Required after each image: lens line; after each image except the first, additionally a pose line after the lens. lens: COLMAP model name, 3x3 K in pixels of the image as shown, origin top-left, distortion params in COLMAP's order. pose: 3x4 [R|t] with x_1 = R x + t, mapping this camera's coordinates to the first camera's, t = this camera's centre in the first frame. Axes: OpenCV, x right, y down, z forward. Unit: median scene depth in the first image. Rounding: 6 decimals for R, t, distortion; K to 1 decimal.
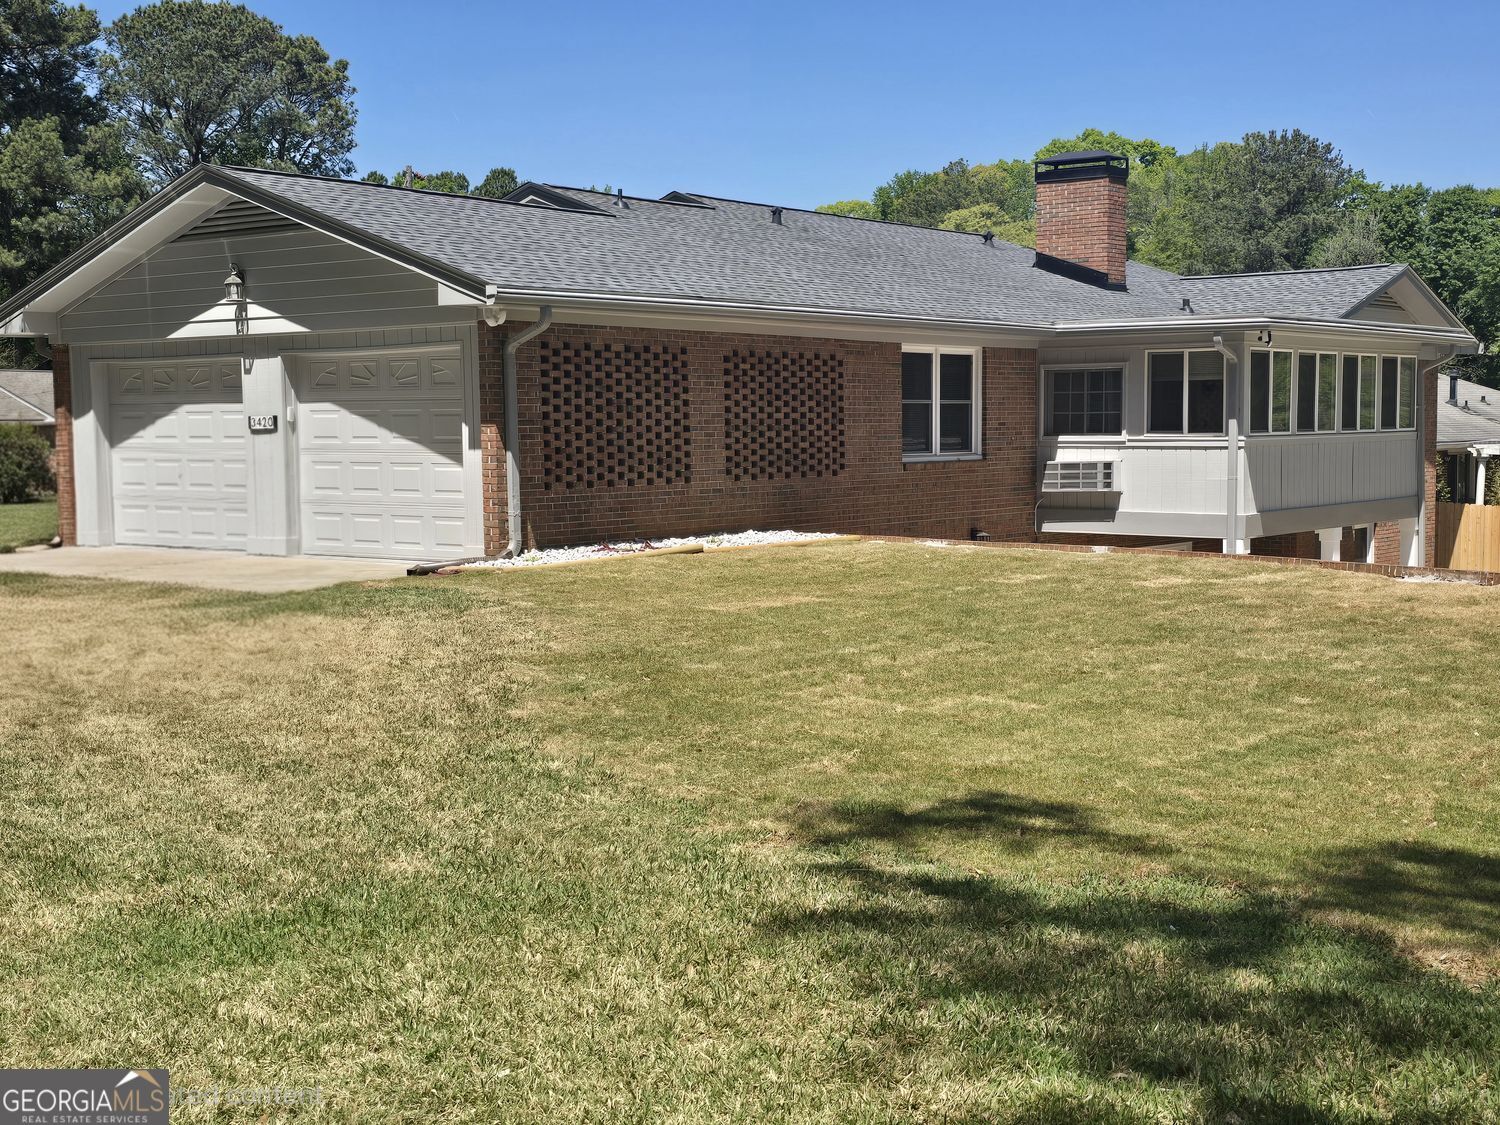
lens RADIAL K [[1909.1, 0, 750.0], [0, 1909.1, 562.5], [0, 0, 1]] dist [0.286331, -0.988278]
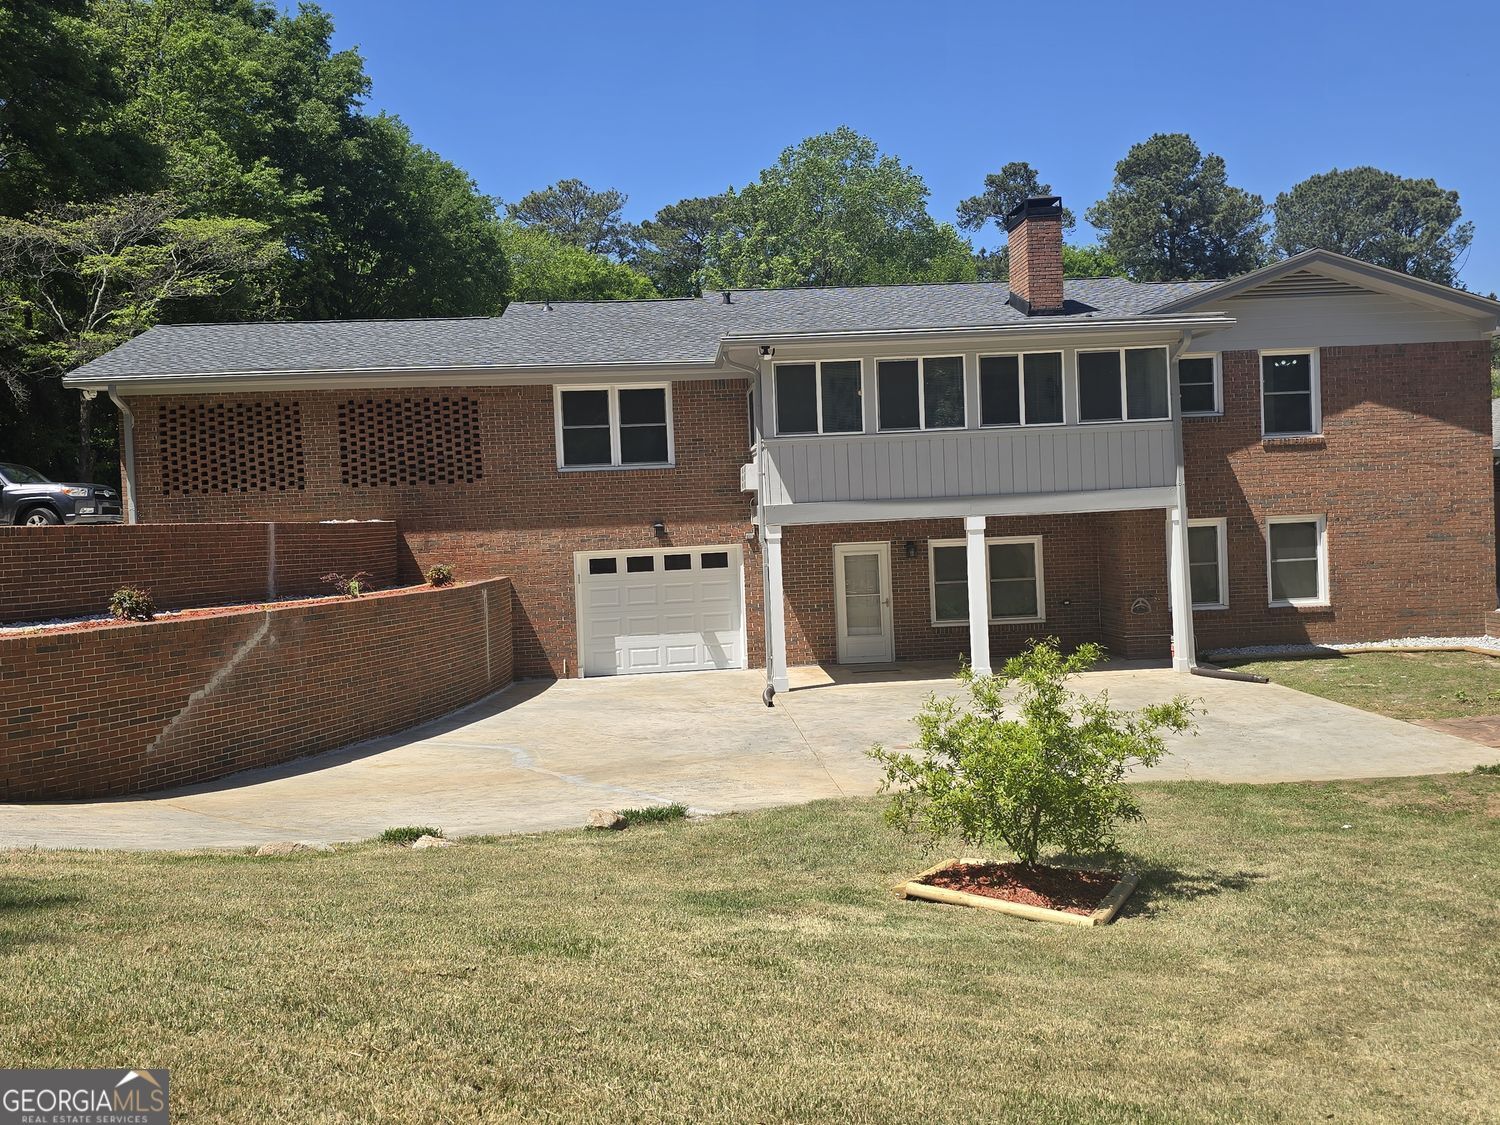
lens RADIAL K [[1289.7, 0, 750.0], [0, 1289.7, 562.5], [0, 0, 1]] dist [0.084789, -0.117968]
pose [[0.676300, 0.008286, -0.736580, 0.809514], [-0.017338, 0.999839, -0.004672, 0.013157], [0.736423, 0.015931, 0.676334, 0.459501]]
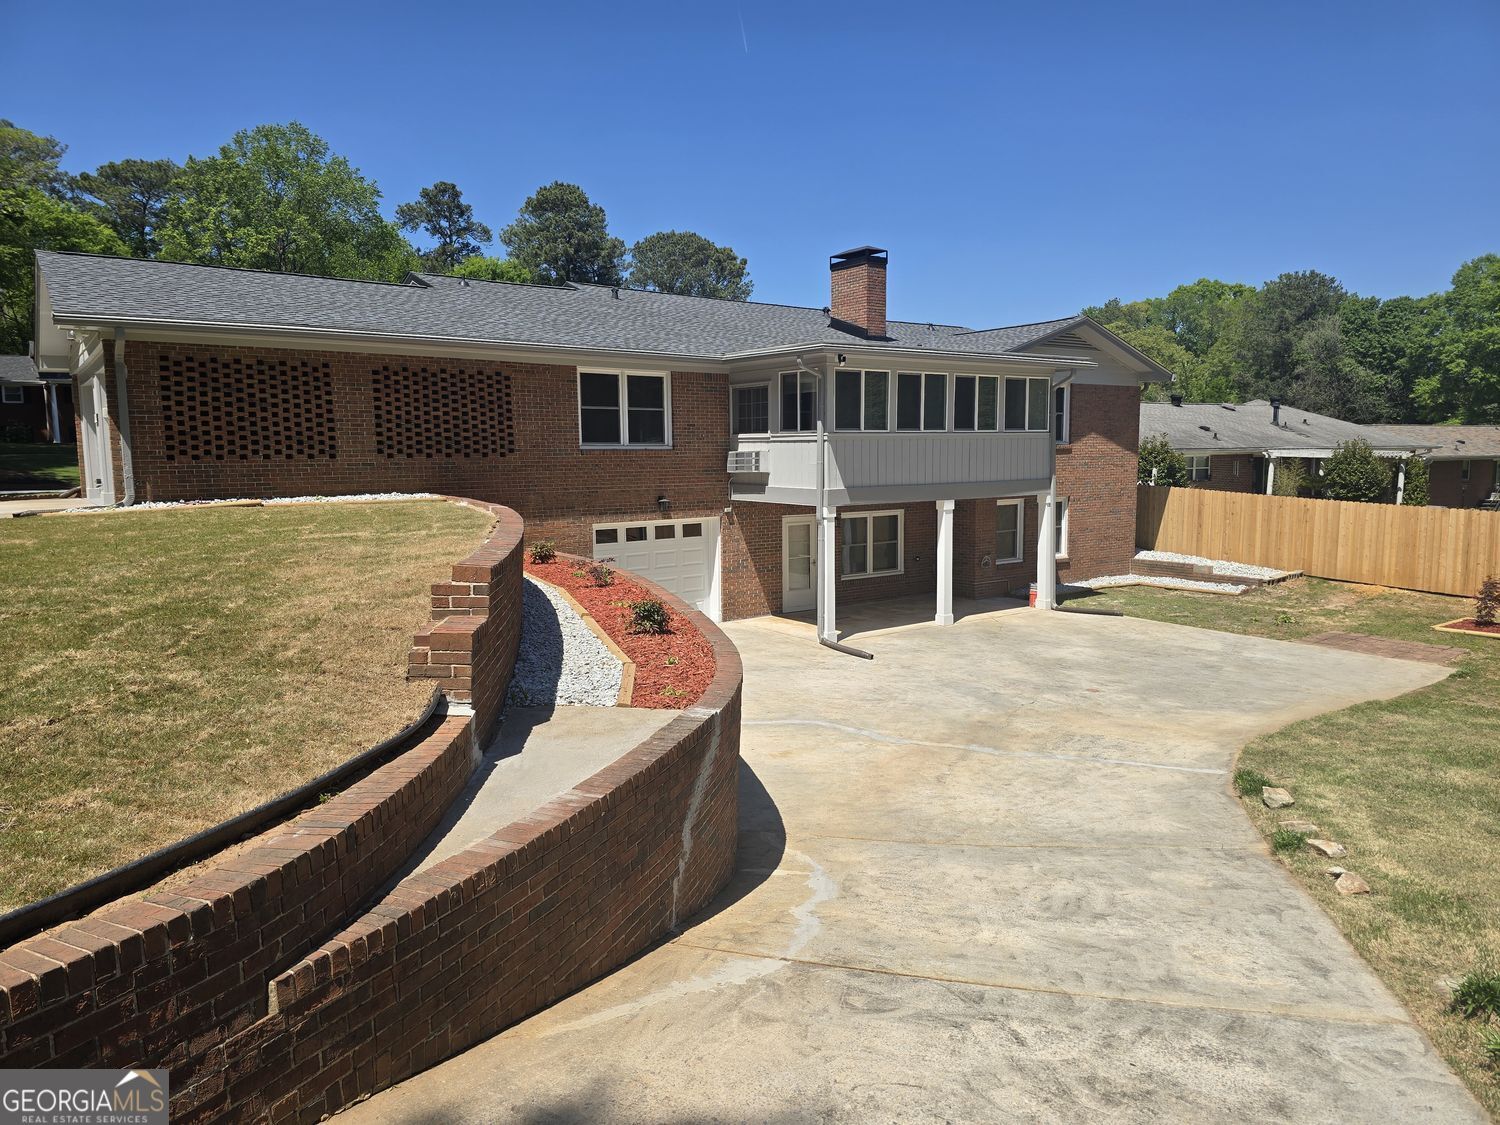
lens RADIAL K [[977.4, 0, 750.0], [0, 977.4, 562.5], [0, 0, 1]] dist [0.066711, -0.070134]
pose [[0.963652, 0.030964, -0.265360, 0.384804], [-0.019511, 0.998765, 0.045689, -0.002974], [0.266447, -0.038851, 0.963066, 0.302306]]
